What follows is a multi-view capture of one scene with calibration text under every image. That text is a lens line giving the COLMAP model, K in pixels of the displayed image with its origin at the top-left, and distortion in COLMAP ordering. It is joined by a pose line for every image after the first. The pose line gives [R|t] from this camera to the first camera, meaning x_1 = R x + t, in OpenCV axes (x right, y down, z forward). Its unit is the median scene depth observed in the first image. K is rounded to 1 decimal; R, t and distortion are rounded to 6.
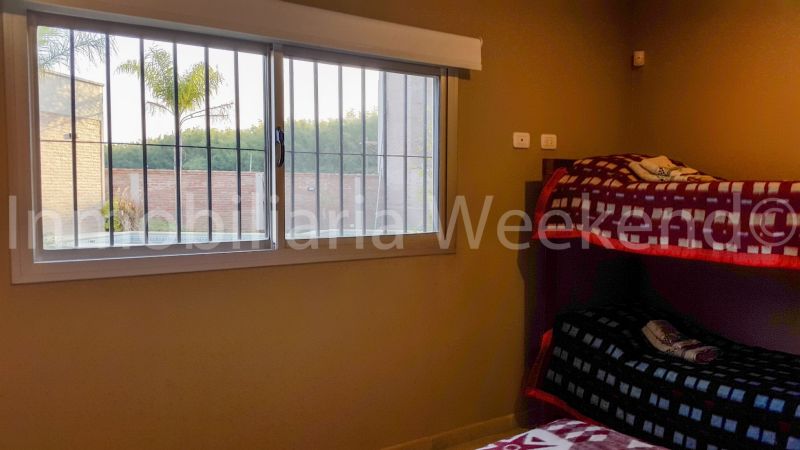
lens RADIAL K [[654.6, 0, 398.1], [0, 654.6, 224.1], [0, 0, 1]] dist [0.111402, -0.236389]
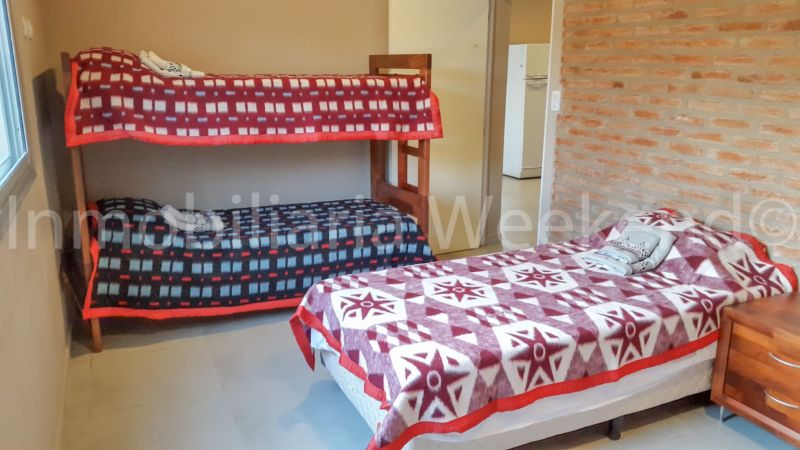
lens RADIAL K [[654.6, 0, 398.1], [0, 654.6, 224.1], [0, 0, 1]] dist [0.111402, -0.236389]
pose [[0.199980, -0.234196, 0.951399, -0.692703], [0.053597, 0.972175, 0.228044, -0.065964], [-0.978333, 0.005388, 0.206968, 0.487541]]
